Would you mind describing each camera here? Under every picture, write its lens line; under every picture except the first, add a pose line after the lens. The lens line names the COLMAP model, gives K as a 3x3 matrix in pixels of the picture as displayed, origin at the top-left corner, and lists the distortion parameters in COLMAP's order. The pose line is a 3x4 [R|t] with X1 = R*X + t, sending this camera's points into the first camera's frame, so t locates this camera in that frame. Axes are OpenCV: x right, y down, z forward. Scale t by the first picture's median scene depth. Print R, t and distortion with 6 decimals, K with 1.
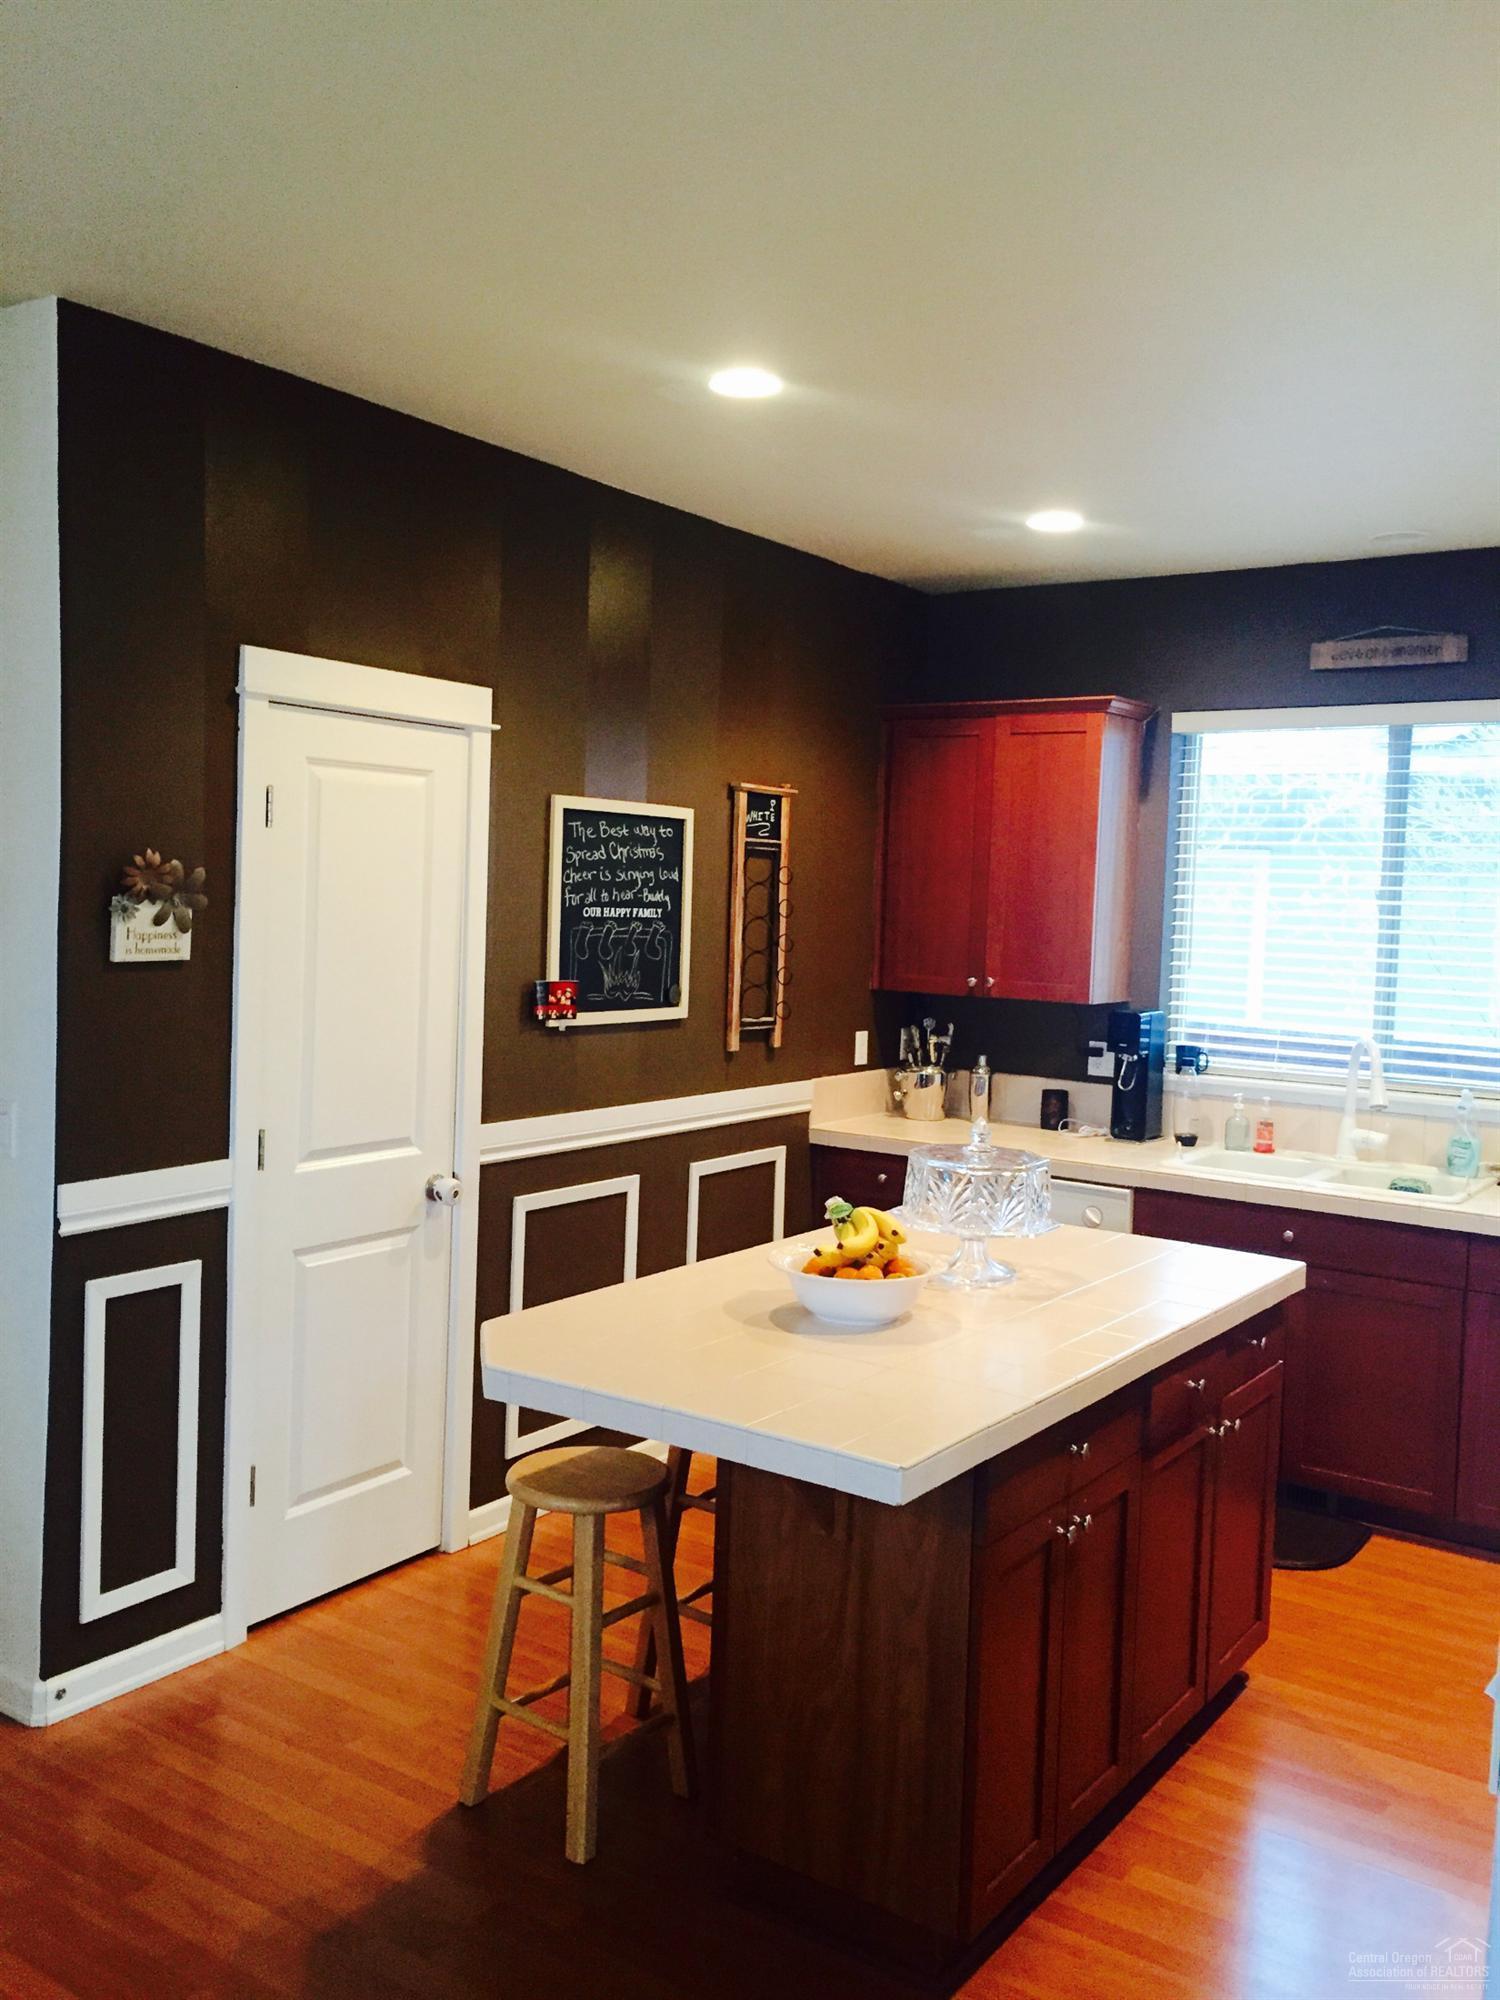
lens RADIAL K [[1721.8, 0, 745.0], [0, 1721.8, 1002.6], [0, 0, 1]] dist [0.055598, -0.043975]
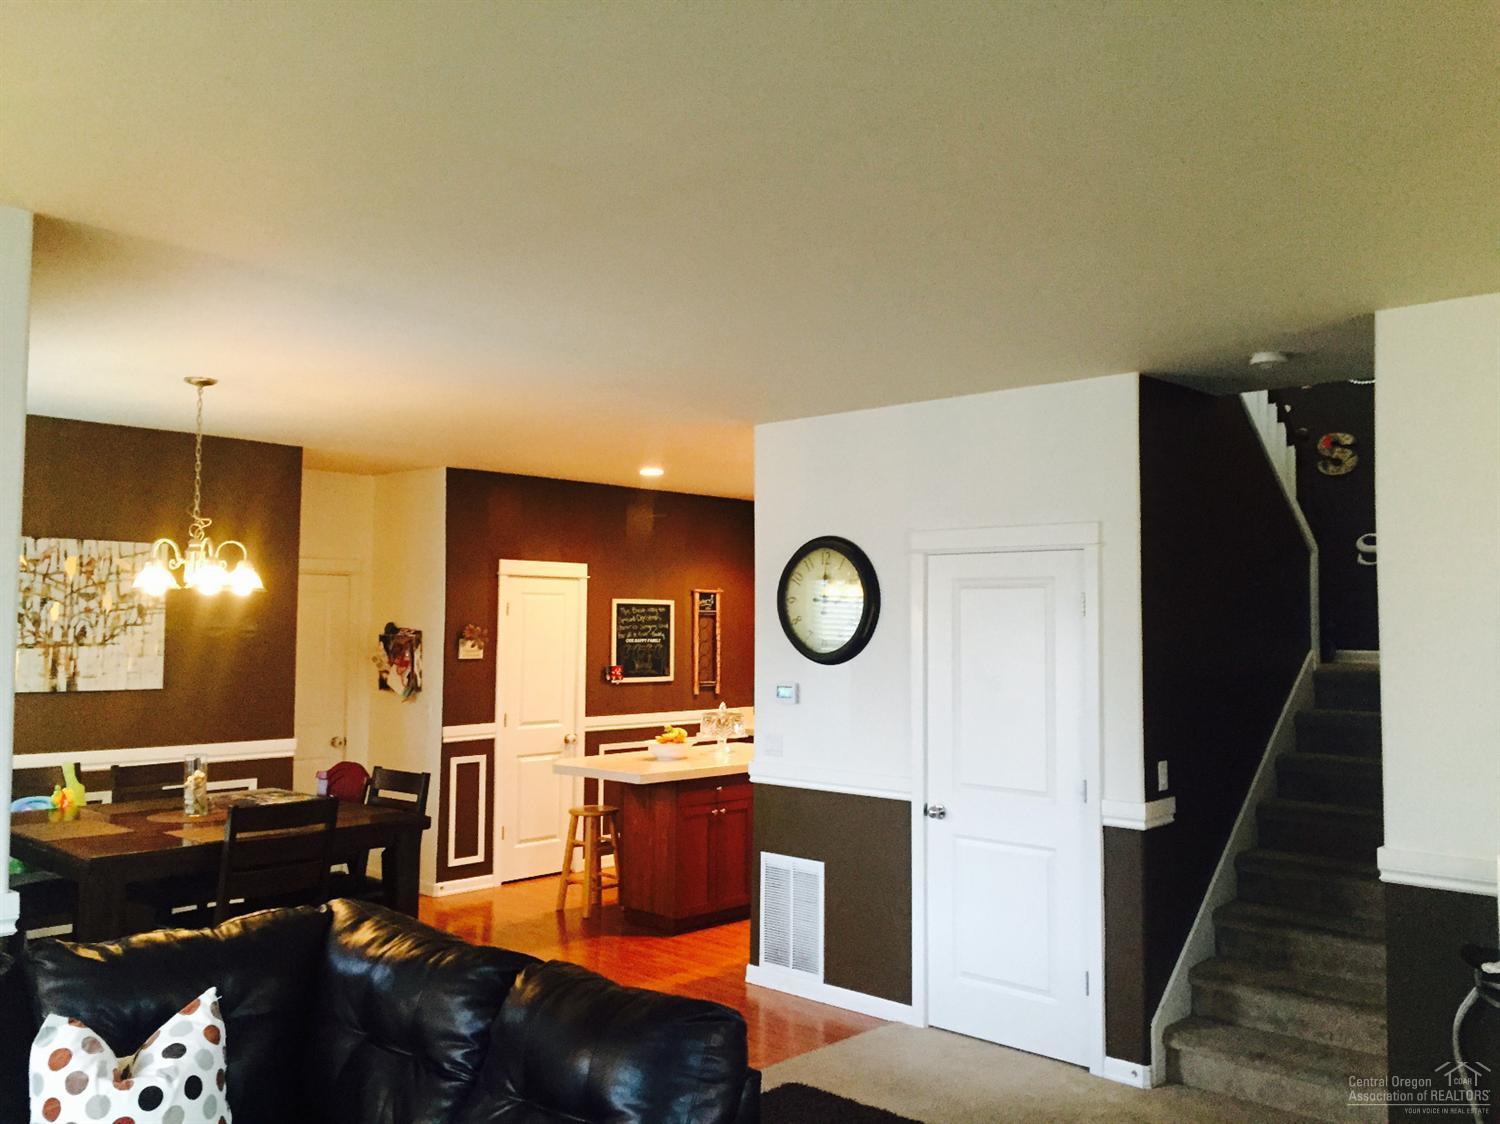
lens RADIAL K [[1291.3, 0, 744.8], [0, 1291.3, 565.6], [0, 0, 1]] dist [0.055598, -0.043975]
pose [[0.989030, -0.033762, -0.143805, 0.414961], [0.017086, 0.993143, -0.115655, 0.073617], [0.146723, 0.111929, 0.982825, -1.060383]]
